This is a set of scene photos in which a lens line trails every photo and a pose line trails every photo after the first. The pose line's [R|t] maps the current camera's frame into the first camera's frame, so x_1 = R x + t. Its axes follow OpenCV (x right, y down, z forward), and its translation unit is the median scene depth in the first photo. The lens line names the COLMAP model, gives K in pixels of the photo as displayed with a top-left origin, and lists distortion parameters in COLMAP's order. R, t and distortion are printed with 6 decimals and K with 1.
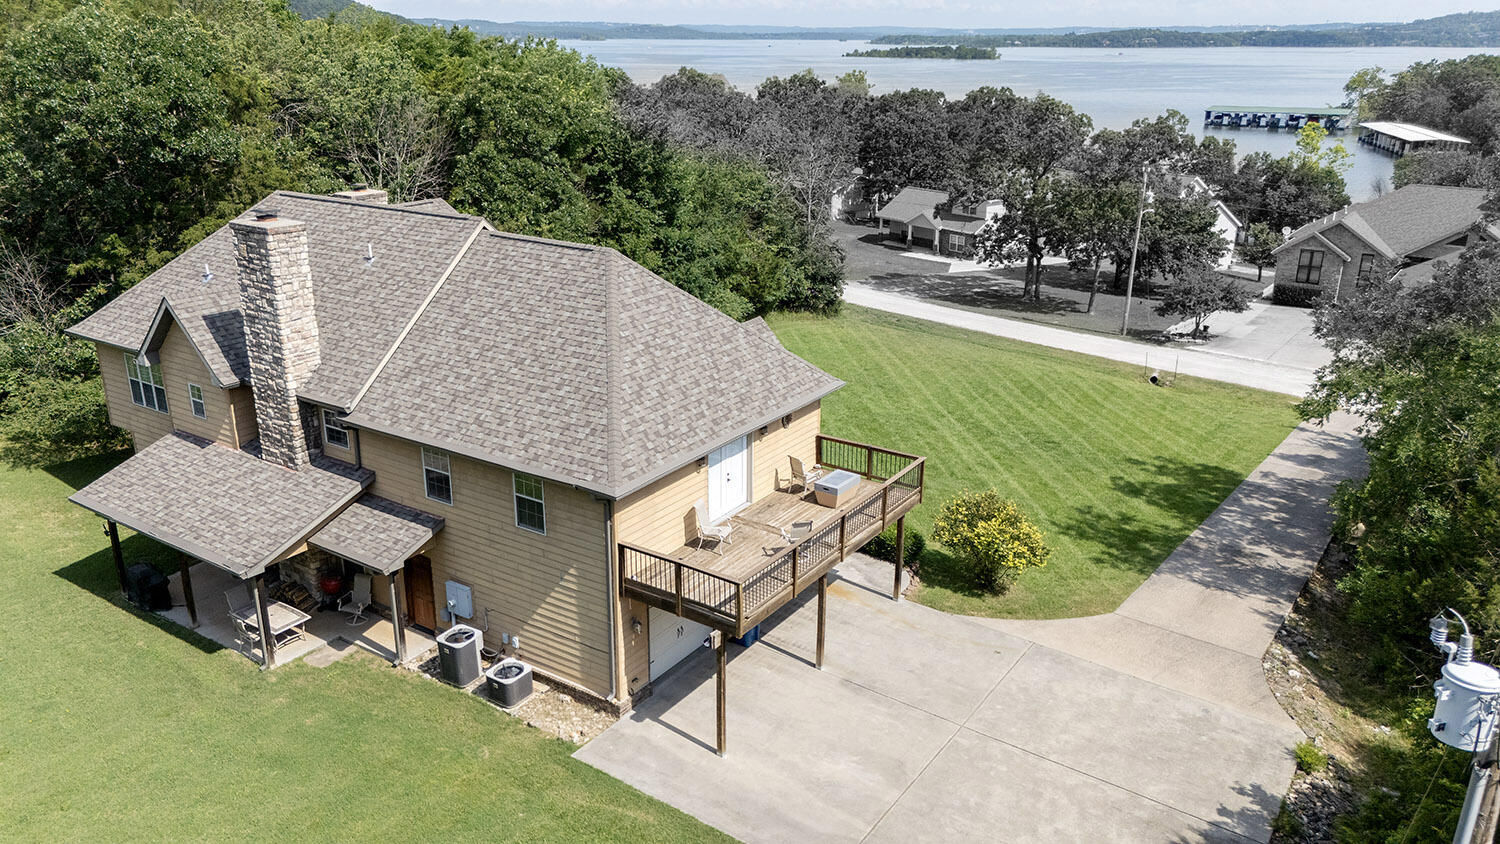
lens RADIAL K [[1134.0, 0, 752.1], [0, 1134.0, 406.9], [0, 0, 1]] dist [0.002574, -0.000799]
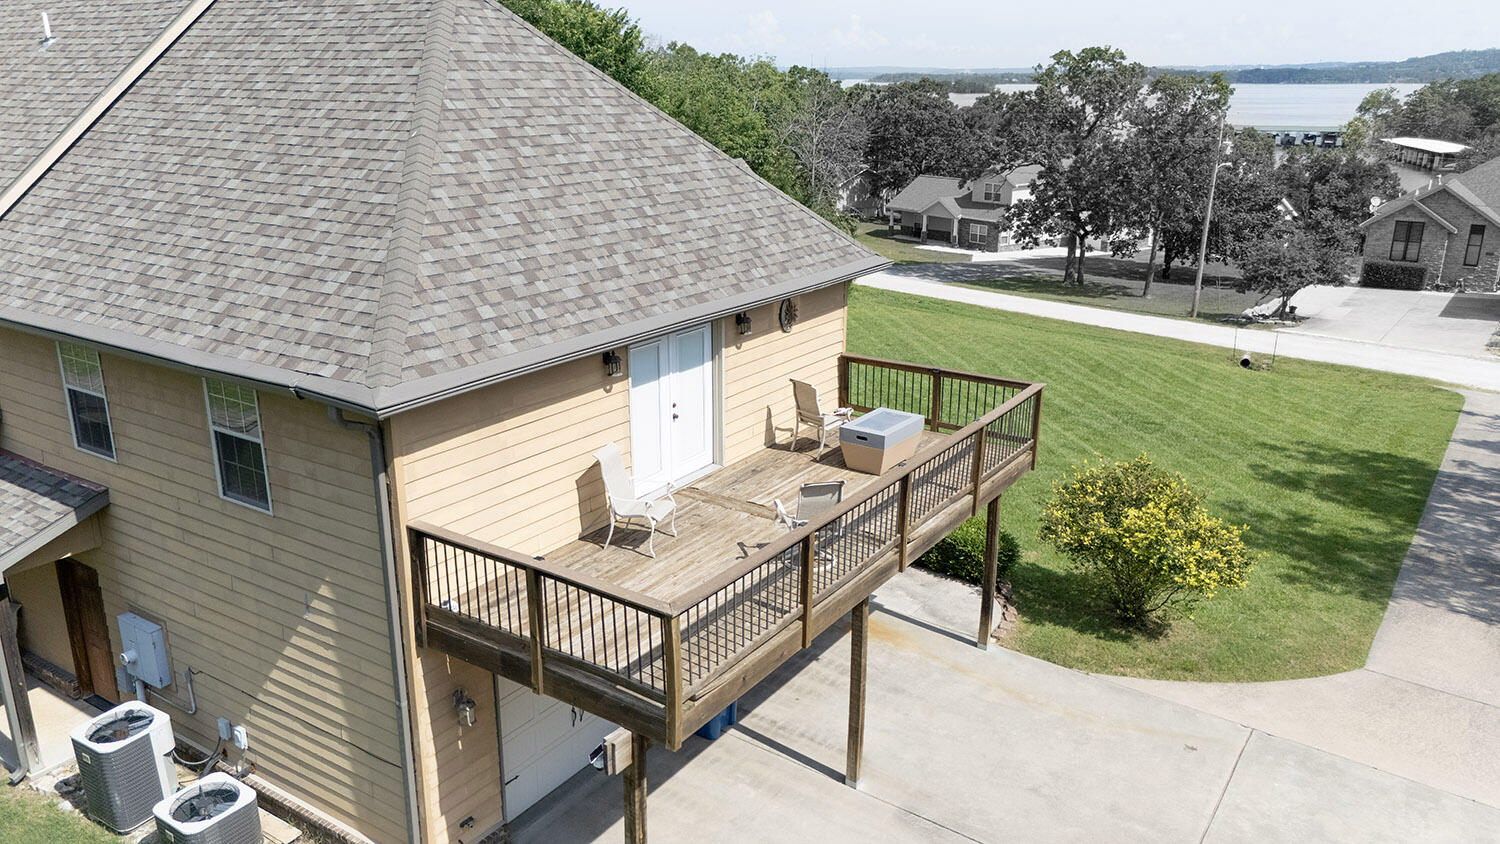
lens RADIAL K [[1123.0, 0, 750.0], [0, 1123.0, 422.0], [0, 0, 1]] dist [-0.000430, 0.003421]
pose [[0.999995, -0.002125, -0.002273, 0.014568], [0.002079, 0.999799, -0.019925, 0.077414], [0.002314, 0.019920, 0.999799, 0.490176]]
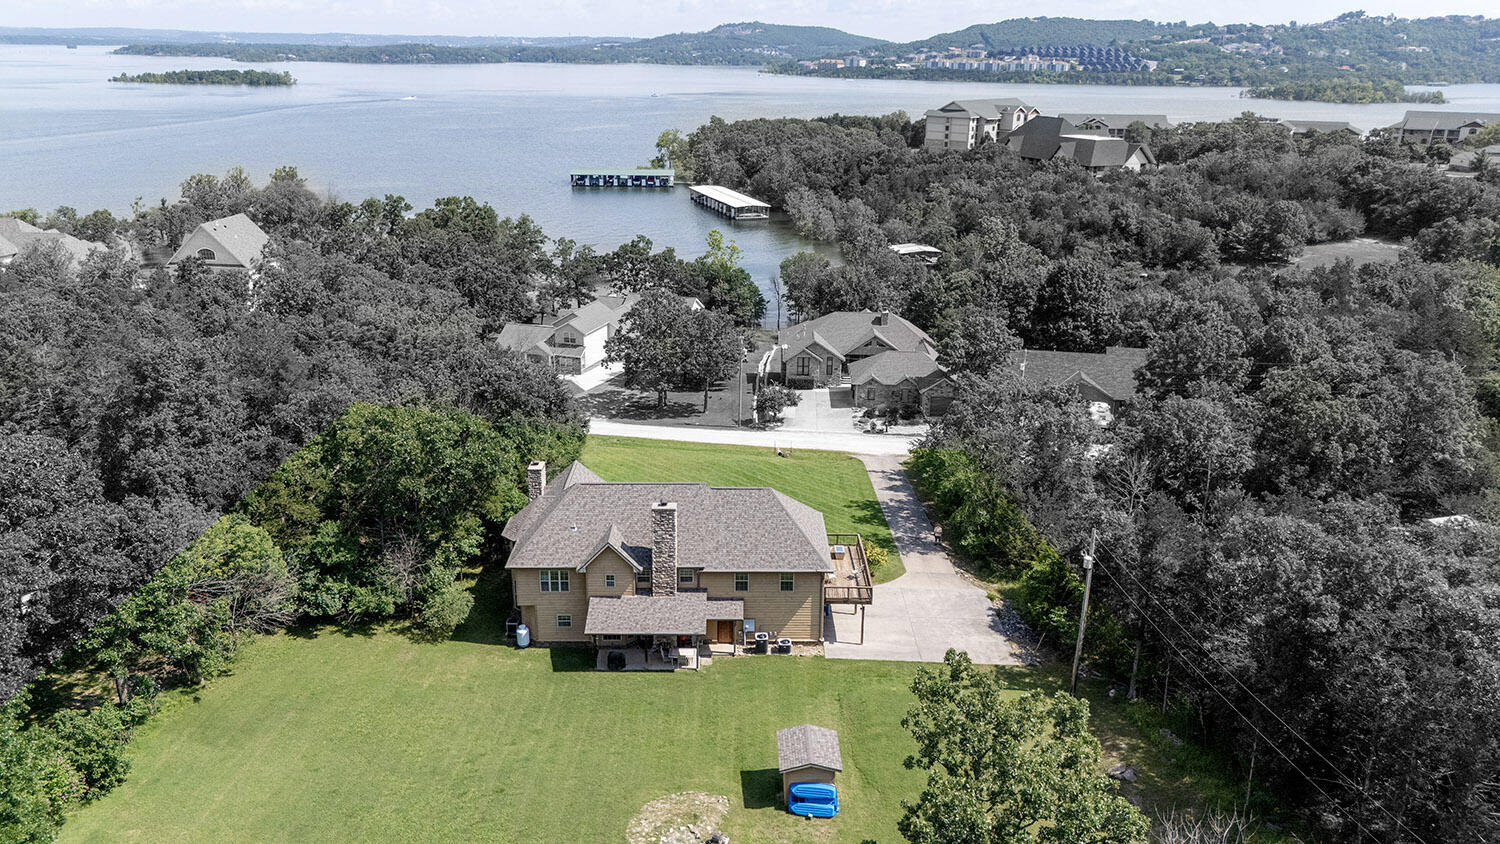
lens RADIAL K [[1123.0, 0, 750.0], [0, 1123.0, 422.0], [0, 0, 1]] dist [-0.000430, 0.003421]
pose [[0.821450, -0.175663, 0.542551, -1.653560], [0.167251, 0.983751, 0.065284, -0.493996], [-0.545203, 0.037115, 0.837482, -1.309396]]
